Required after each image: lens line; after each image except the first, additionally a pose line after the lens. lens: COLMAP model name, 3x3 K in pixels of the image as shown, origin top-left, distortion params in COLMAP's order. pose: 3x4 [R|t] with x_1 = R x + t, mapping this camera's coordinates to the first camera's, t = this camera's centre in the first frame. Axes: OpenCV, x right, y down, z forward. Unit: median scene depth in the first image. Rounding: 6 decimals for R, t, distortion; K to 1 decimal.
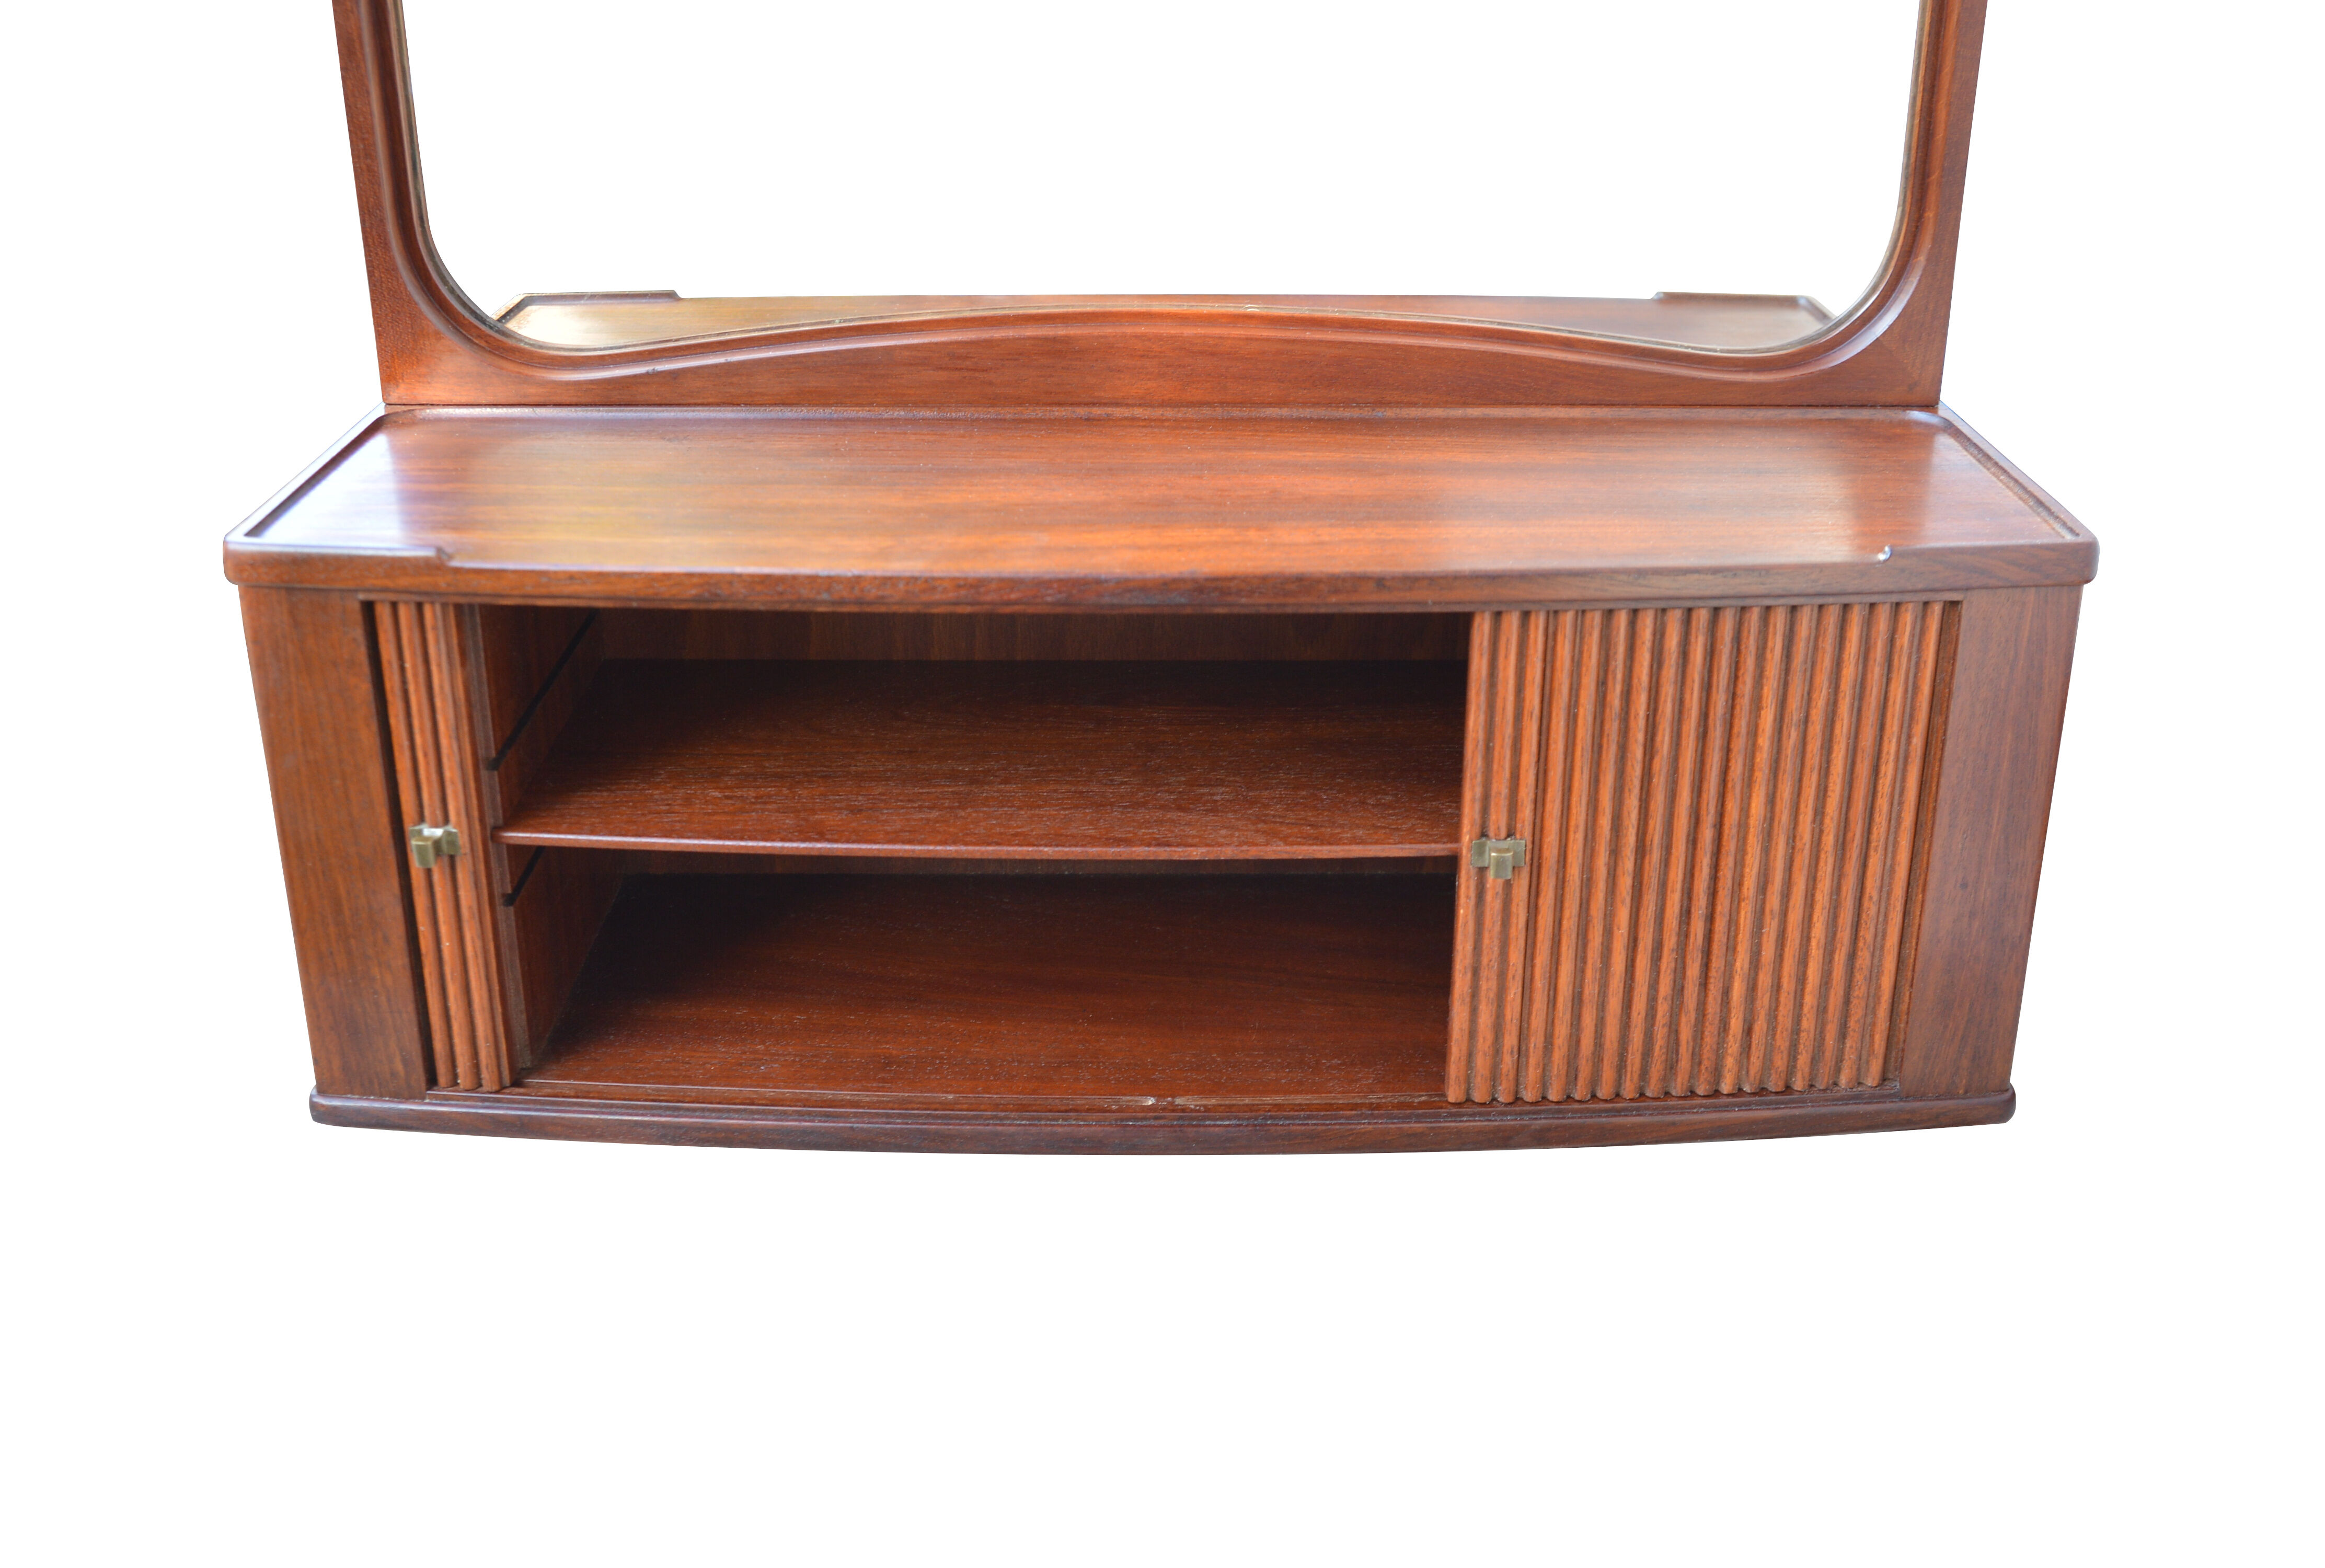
lens RADIAL K [[2497.0, 0, 1162.5], [0, 2497.0, 784.0], [0, 0, 1]] dist [-0.001705, 0.006189]
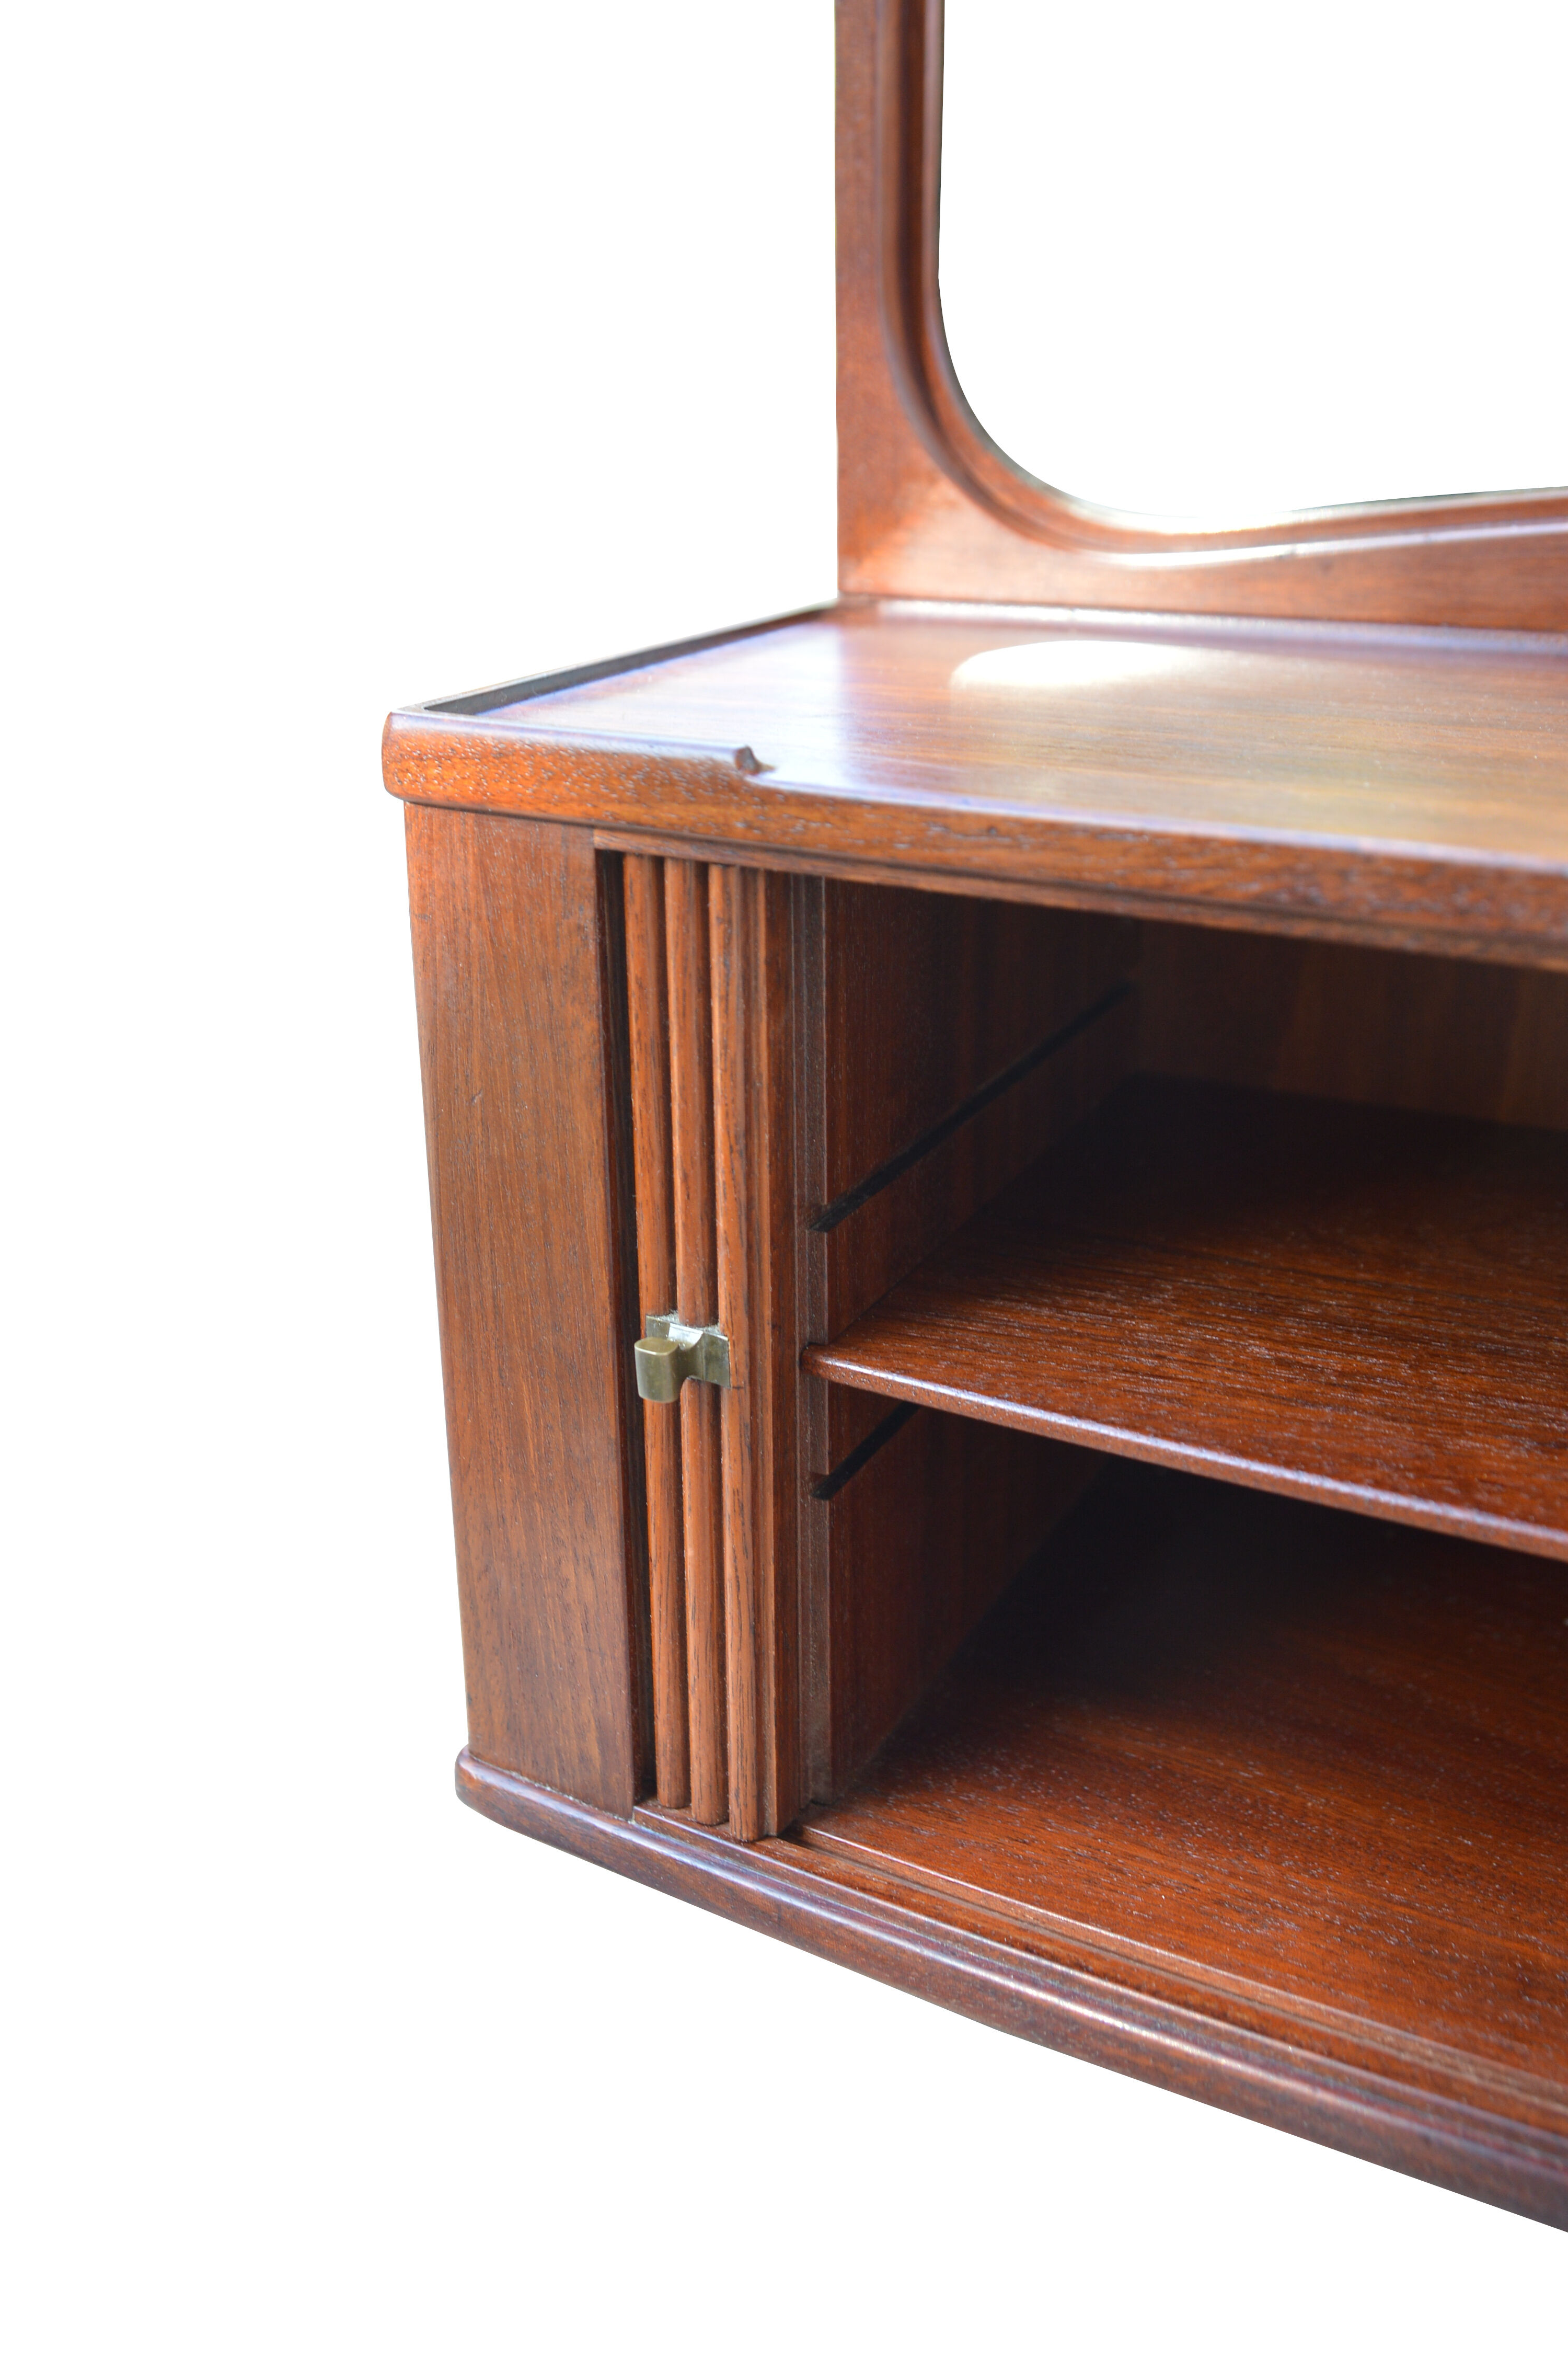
lens RADIAL K [[2354.1, 0, 784.0], [0, 2354.1, 1179.5], [0, 0, 1]] dist [-0.098028, 0.159807]
pose [[0.898334, 0.147757, -0.413720, -0.081422], [-0.162487, 0.986711, -0.000420, -0.014052], [0.408160, 0.067601, 0.910404, 0.564207]]
